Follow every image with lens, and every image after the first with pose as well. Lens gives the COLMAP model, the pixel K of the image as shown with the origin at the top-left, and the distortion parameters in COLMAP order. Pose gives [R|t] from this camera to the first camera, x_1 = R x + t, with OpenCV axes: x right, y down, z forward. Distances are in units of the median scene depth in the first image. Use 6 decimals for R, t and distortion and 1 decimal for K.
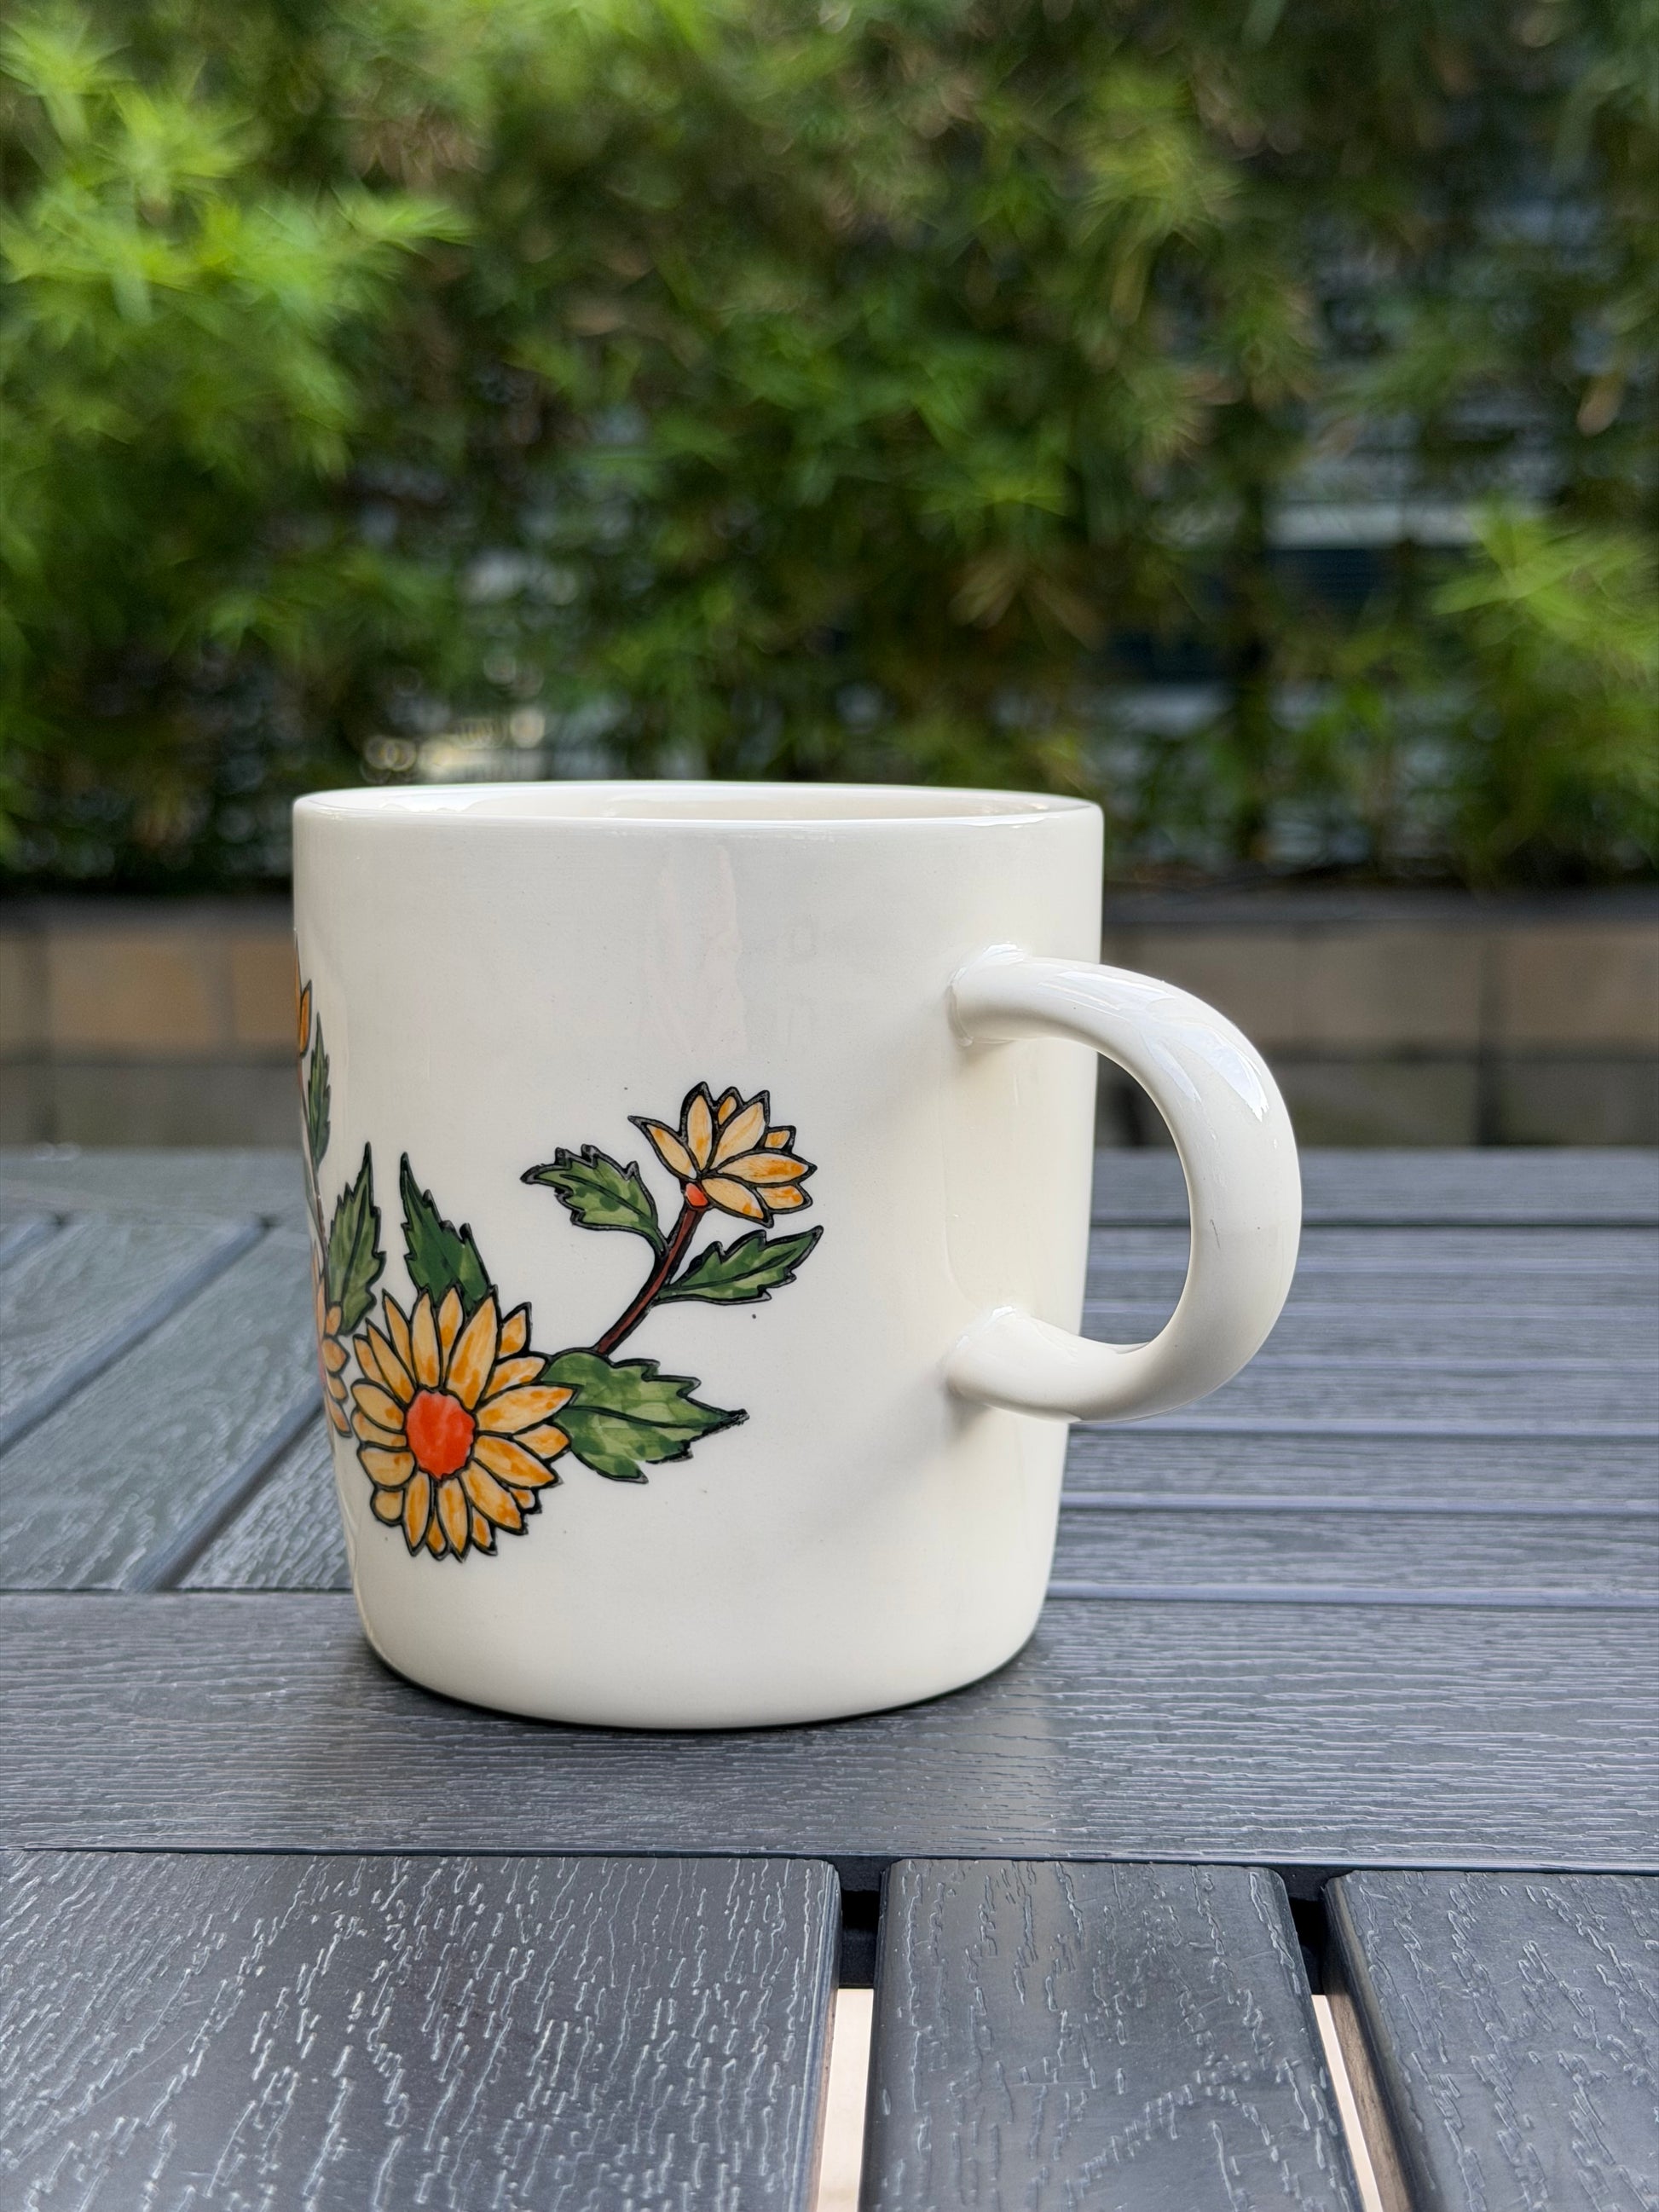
lens RADIAL K [[3203.7, 0, 827.3], [0, 3203.7, 1105.4], [0, 0, 1]] dist [0.117973, -0.109283]
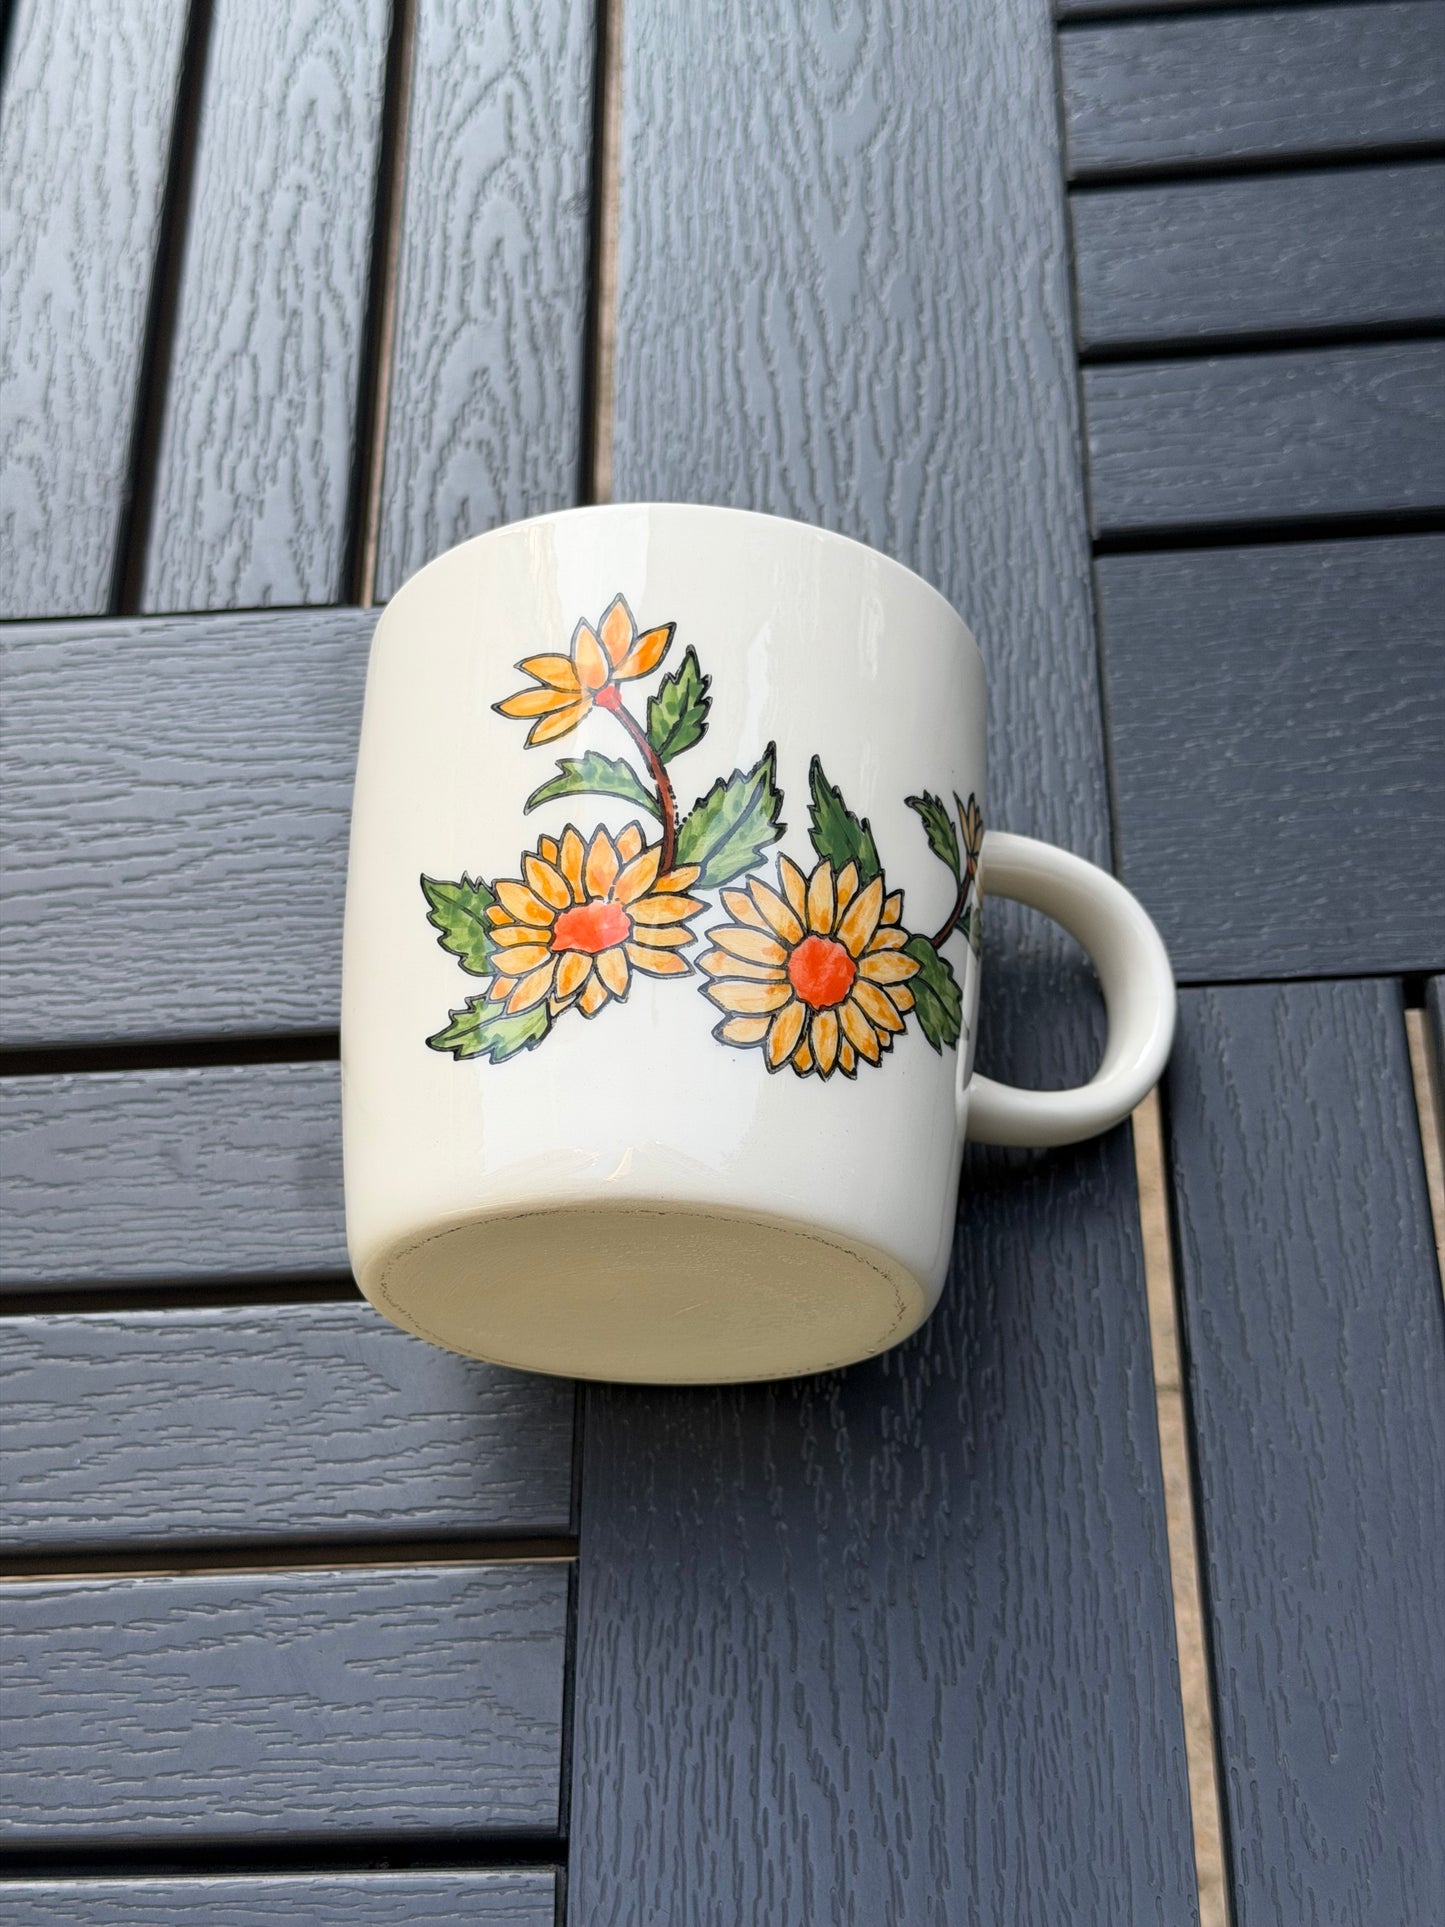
lens RADIAL K [[2800.2, 0, 725.0], [0, 2800.2, 961.3], [0, 0, 1]] dist [0.196911, -0.142312]
pose [[0.386638, 0.413890, 0.824139, -1.009292], [0.093392, 0.871470, -0.481474, 0.605357], [-0.917490, 0.263125, 0.298290, 0.732161]]
